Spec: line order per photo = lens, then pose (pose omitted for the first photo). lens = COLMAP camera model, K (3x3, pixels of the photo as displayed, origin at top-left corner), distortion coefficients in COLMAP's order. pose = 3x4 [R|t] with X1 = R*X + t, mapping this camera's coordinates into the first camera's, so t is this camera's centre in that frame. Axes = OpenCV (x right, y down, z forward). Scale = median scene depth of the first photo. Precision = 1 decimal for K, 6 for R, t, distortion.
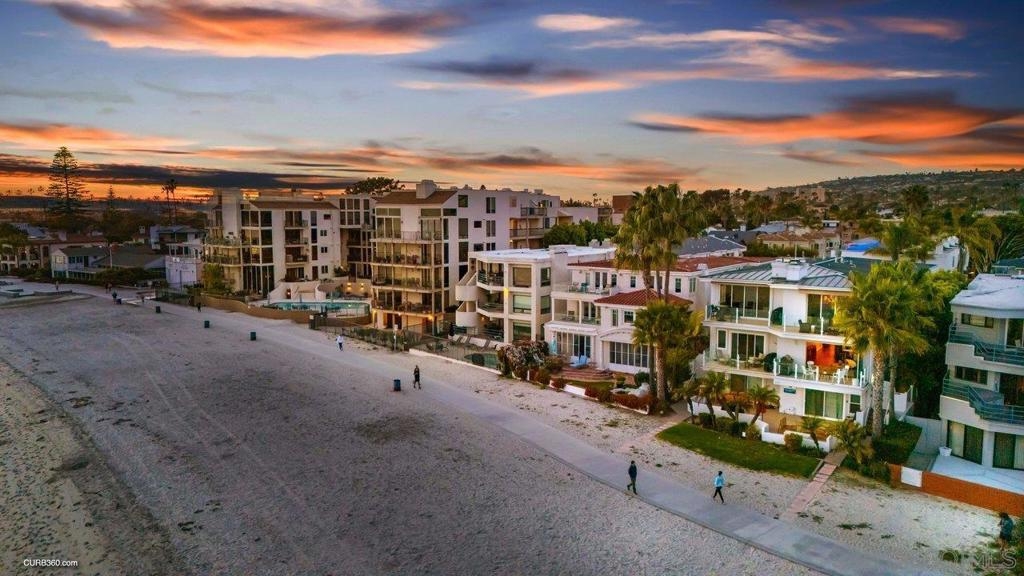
lens RADIAL K [[746.3, 0, 516.3], [0, 746.3, 290.2], [0, 0, 1]] dist [0.091109, -0.094033]
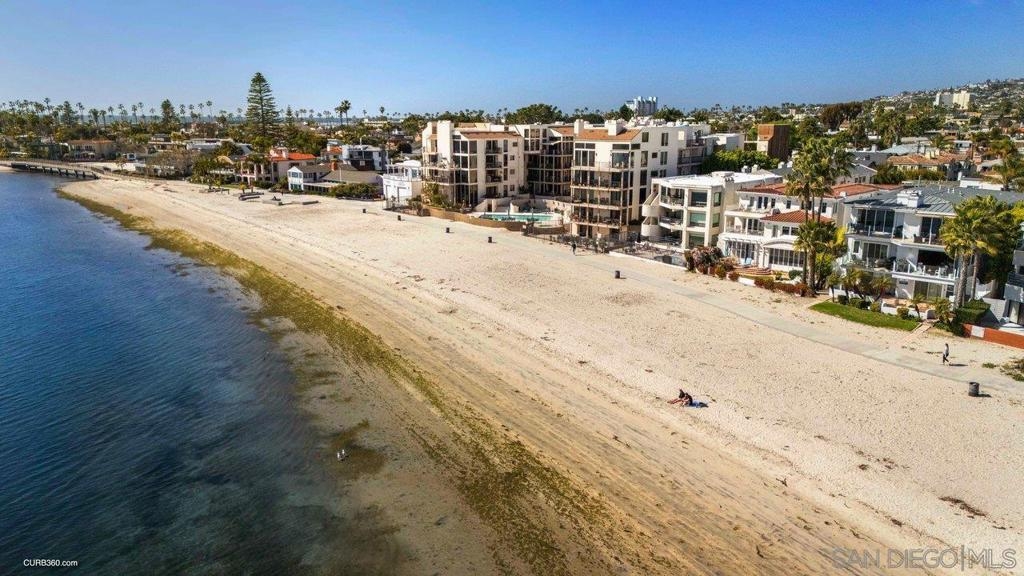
lens RADIAL K [[746.3, 0, 516.3], [0, 746.3, 290.2], [0, 0, 1]] dist [0.091109, -0.094033]
pose [[0.990324, 0.030690, -0.135337, -0.148092], [-0.014399, 0.992700, 0.119748, -0.014277], [0.138024, -0.116641, 0.983537, -0.449465]]
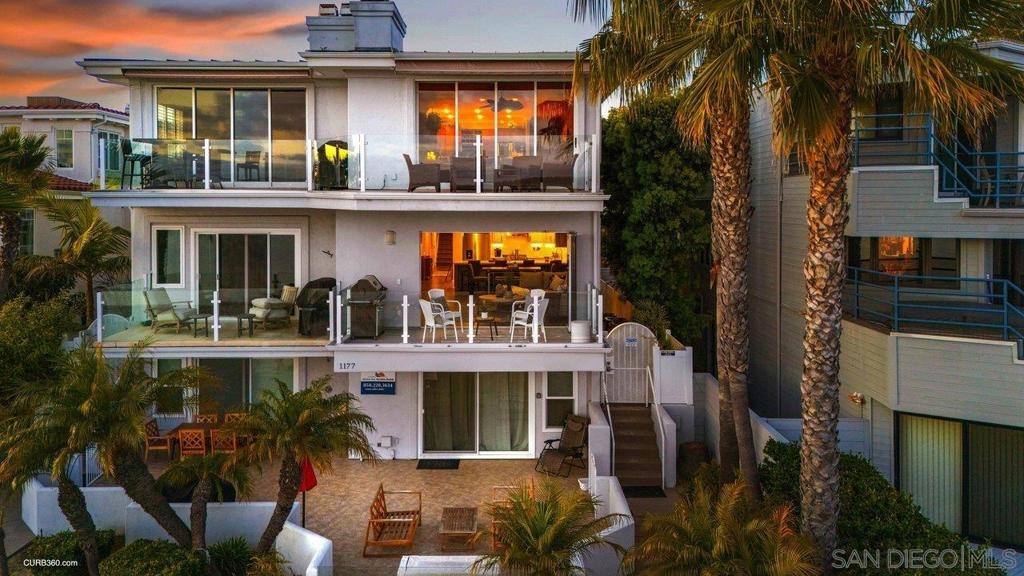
lens RADIAL K [[741.6, 0, 512.3], [0, 741.6, 206.8], [0, 0, 1]] dist [-0.000013, 0.000240]
pose [[0.810236, -0.002415, 0.586099, 0.179736], [0.063391, 0.994487, -0.083535, 0.069813], [-0.582666, 0.104836, 0.805922, 0.567779]]
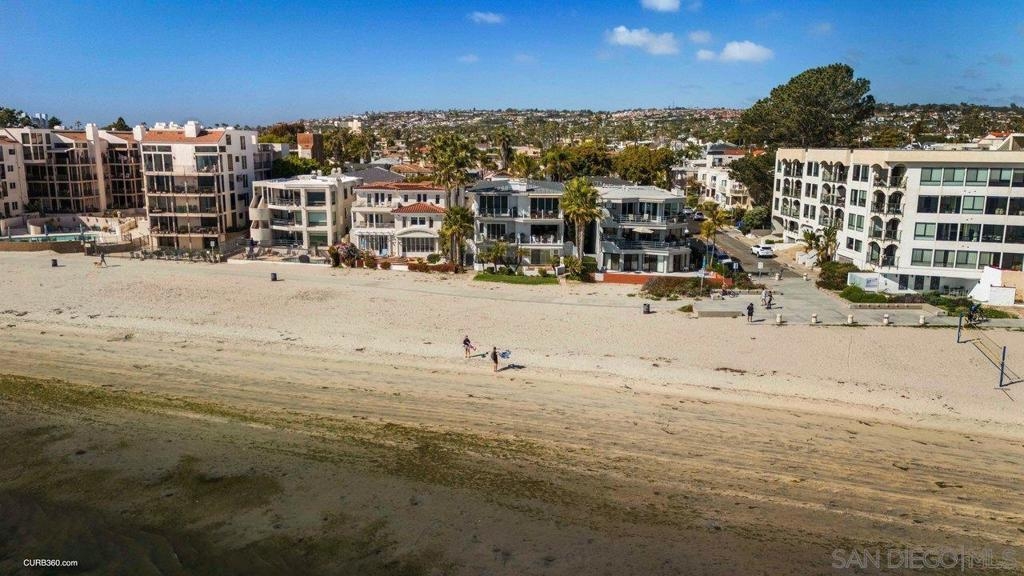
lens RADIAL K [[746.3, 0, 516.3], [0, 746.3, 290.2], [0, 0, 1]] dist [0.091109, -0.094033]
pose [[0.828058, -0.105406, 0.550645, -0.529637], [0.056290, 0.992835, 0.105402, 0.027268], [-0.557810, -0.056283, 0.828058, -0.395577]]
